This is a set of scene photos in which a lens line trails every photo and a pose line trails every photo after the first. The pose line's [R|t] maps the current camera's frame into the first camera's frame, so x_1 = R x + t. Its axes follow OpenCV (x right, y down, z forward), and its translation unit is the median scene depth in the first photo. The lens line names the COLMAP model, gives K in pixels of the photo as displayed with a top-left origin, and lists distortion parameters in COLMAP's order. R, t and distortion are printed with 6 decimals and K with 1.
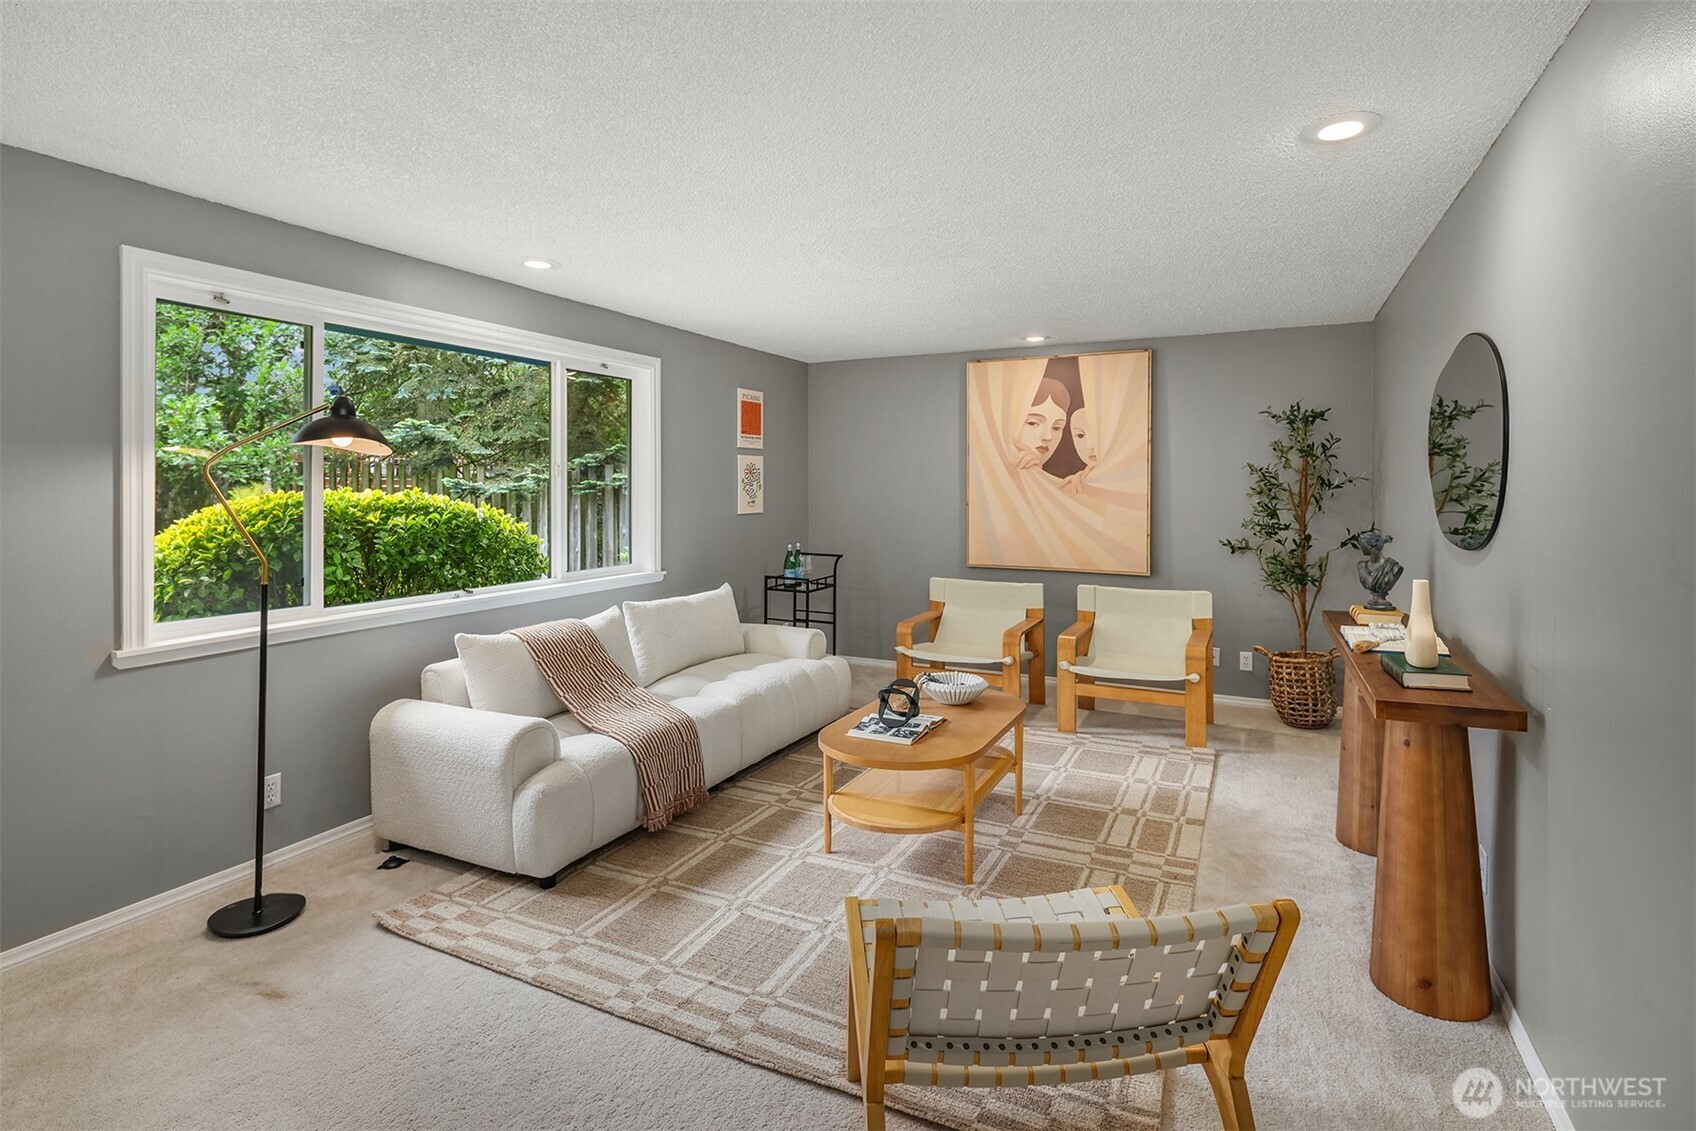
lens RADIAL K [[847.1, 0, 849.4], [0, 847.1, 487.6], [0, 0, 1]] dist [0.002674, 0.000119]
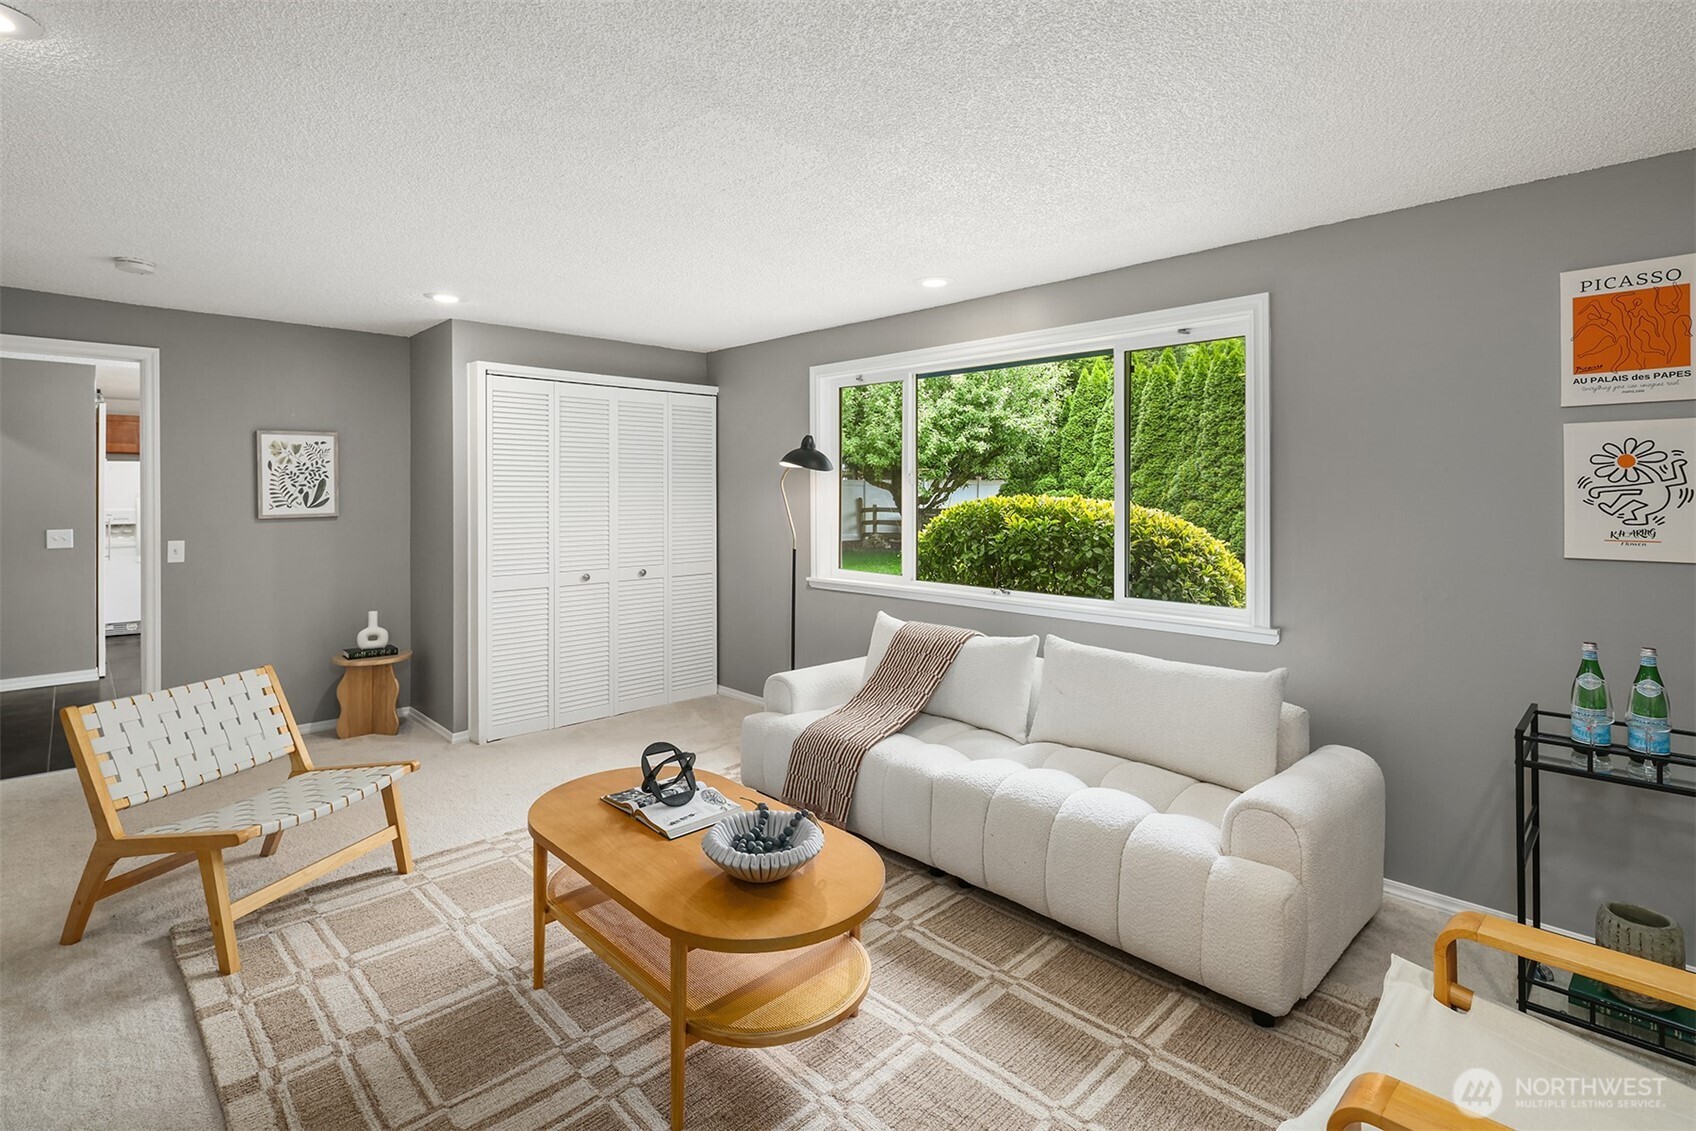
lens RADIAL K [[807.3, 0, 855.3], [0, 807.3, 507.0], [0, 0, 1]] dist [-0.001215, -0.000129]
pose [[-0.333973, 0.019697, -0.942377, 0.500446], [-0.001885, 0.999766, 0.021565, -0.004669], [0.942581, 0.008978, -0.333858, 1.017542]]
